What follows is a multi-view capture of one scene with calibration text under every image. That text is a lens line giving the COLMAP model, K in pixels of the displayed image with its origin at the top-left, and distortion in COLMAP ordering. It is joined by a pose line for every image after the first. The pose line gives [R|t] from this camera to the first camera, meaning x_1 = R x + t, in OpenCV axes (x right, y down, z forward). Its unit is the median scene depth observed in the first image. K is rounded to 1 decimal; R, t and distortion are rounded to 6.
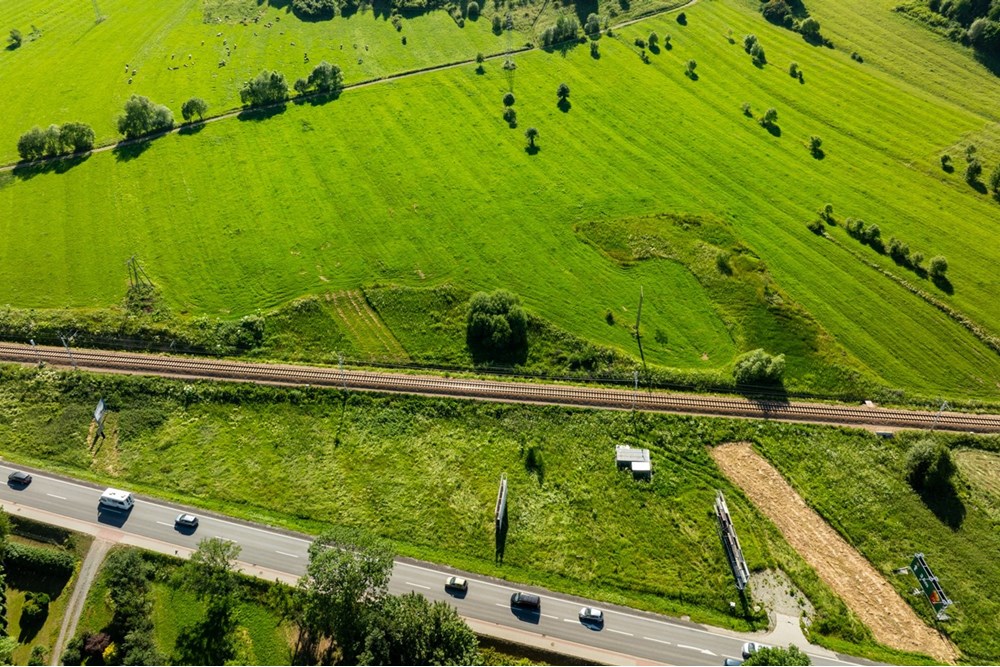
lens RADIAL K [[707.6, 0, 506.9], [0, 707.6, 333.8], [0, 0, 1]] dist [-0.047315, 0.012911]
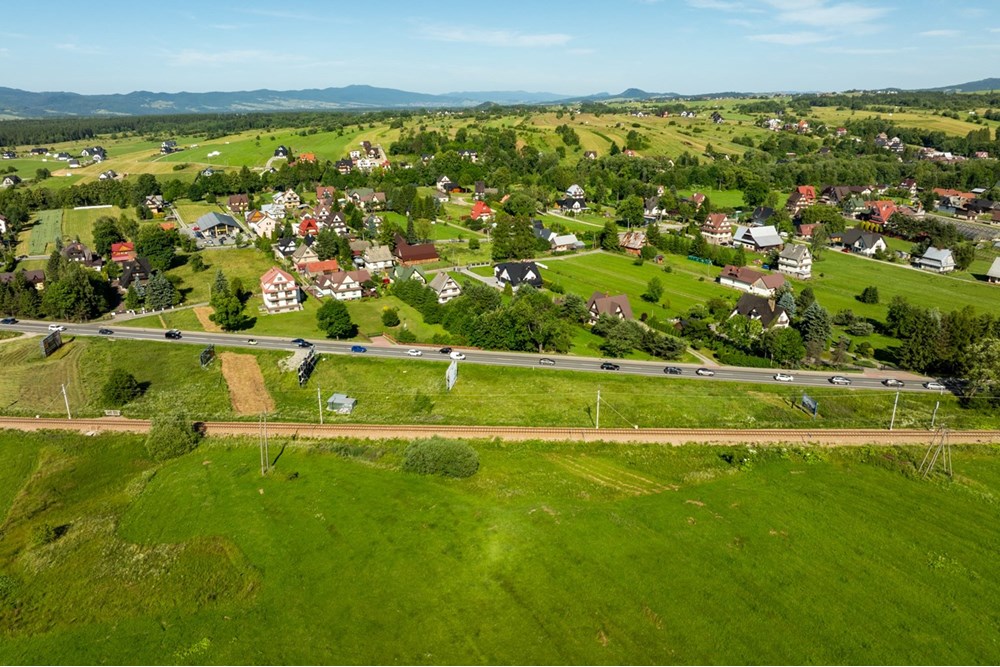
lens RADIAL K [[707.6, 0, 505.5], [0, 707.6, 337.8], [0, 0, 1]] dist [-0.047315, 0.012911]
pose [[-0.999970, 0.007748, -0.000335, -0.102849], [0.004013, 0.553933, 0.832552, -0.859513], [0.006636, 0.832525, -0.553948, 1.508577]]
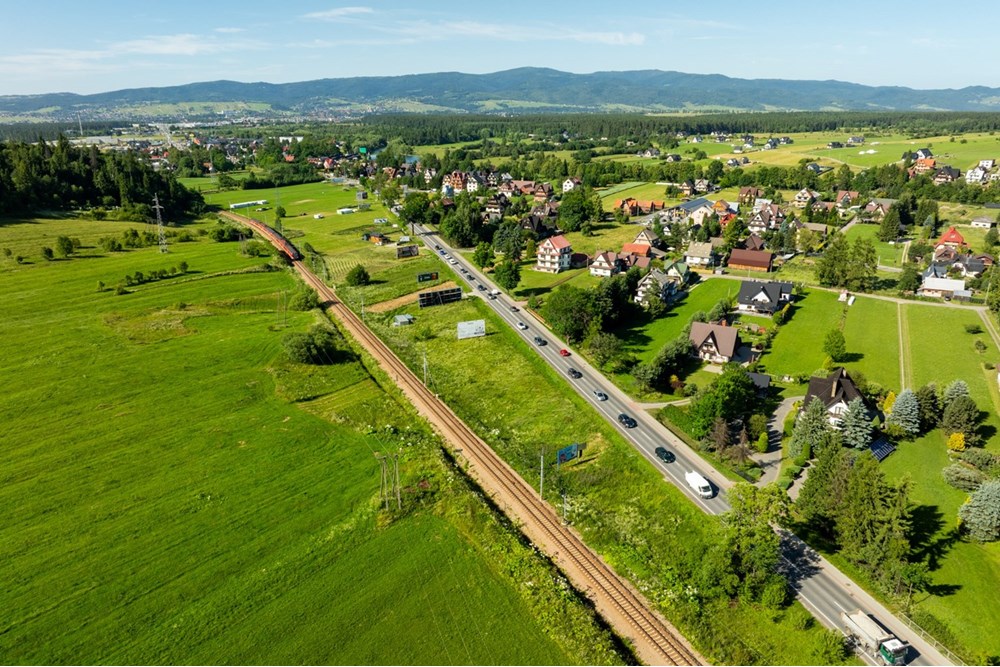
lens RADIAL K [[707.6, 0, 497.7], [0, 707.6, 332.7], [0, 0, 1]] dist [-0.047315, 0.012911]
pose [[-0.493459, -0.268365, 0.827332, -1.272628], [0.537958, 0.653269, 0.532766, -0.553241], [-0.683447, 0.707968, -0.177992, 1.109359]]
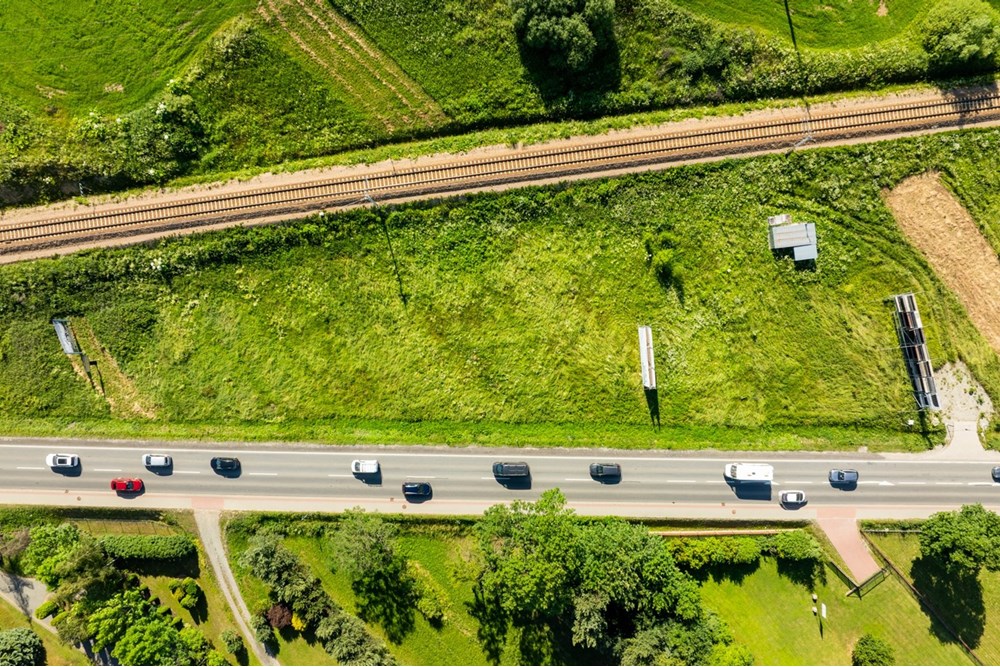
lens RADIAL K [[707.6, 0, 500.2], [0, 707.6, 328.1], [0, 0, 1]] dist [-0.047315, 0.012911]
pose [[0.975064, -0.221780, -0.007956, -0.139453], [0.139341, 0.583931, 0.799755, -0.399186], [-0.172724, -0.780921, 0.600274, 0.496063]]
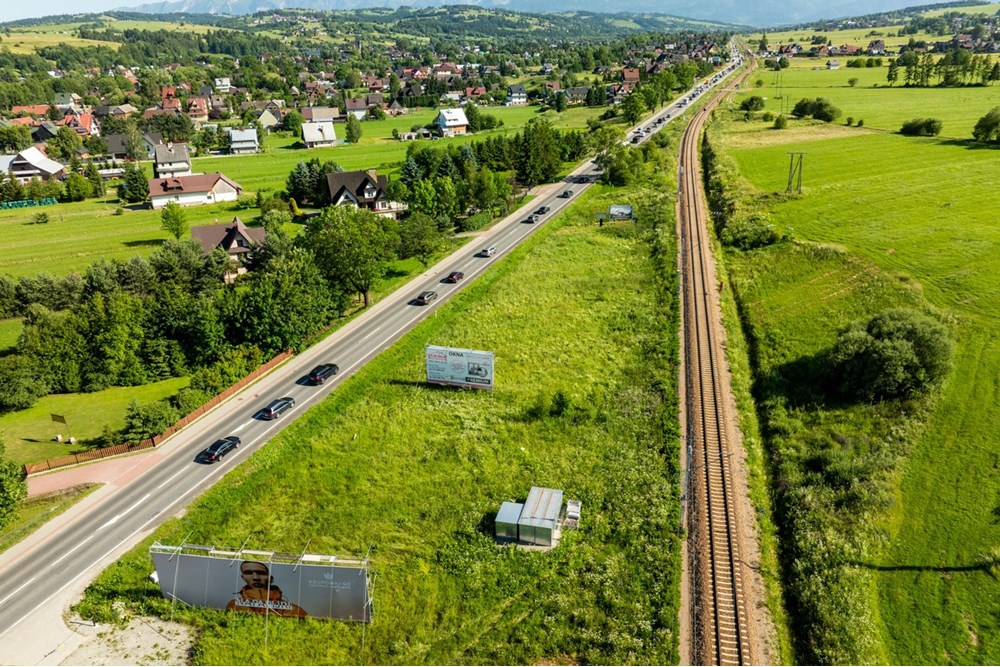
lens RADIAL K [[707.6, 0, 499.2], [0, 707.6, 333.2], [0, 0, 1]] dist [-0.047315, 0.012911]
pose [[-0.137852, 0.386988, -0.911722, 0.539279], [-0.594368, 0.704019, 0.388695, -0.072832], [0.792290, 0.595481, 0.132963, 0.803486]]
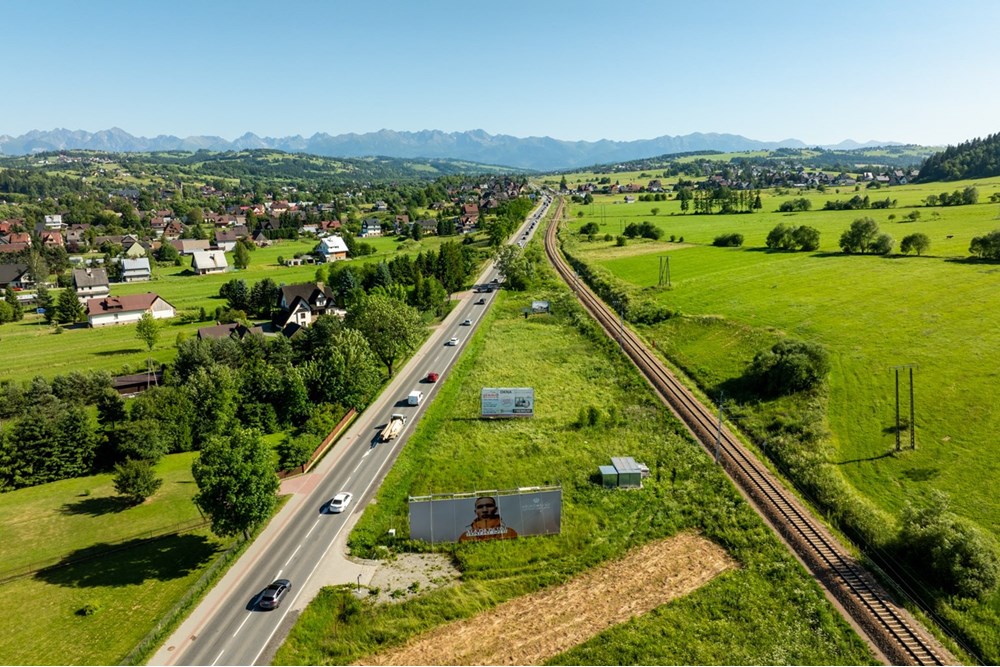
lens RADIAL K [[707.6, 0, 499.9], [0, 707.6, 337.3], [0, 0, 1]] dist [-0.047315, 0.012911]
pose [[0.136212, 0.217863, -0.966428, 0.769364], [-0.601125, 0.793587, 0.094174, 0.076424], [0.787461, 0.568116, 0.239059, 0.629398]]
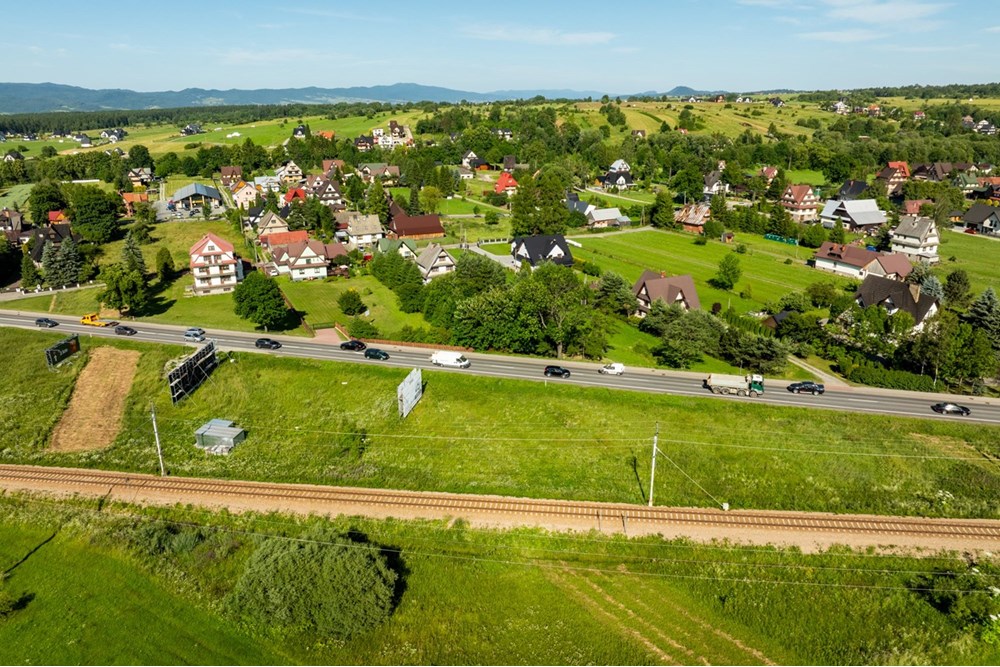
lens RADIAL K [[707.6, 0, 504.3], [0, 707.6, 332.2], [0, 0, 1]] dist [-0.047315, 0.012911]
pose [[-0.998087, -0.012484, 0.060546, -0.154996], [0.043184, 0.560018, 0.827354, -0.454455], [-0.044236, 0.828386, -0.558408, 1.243960]]
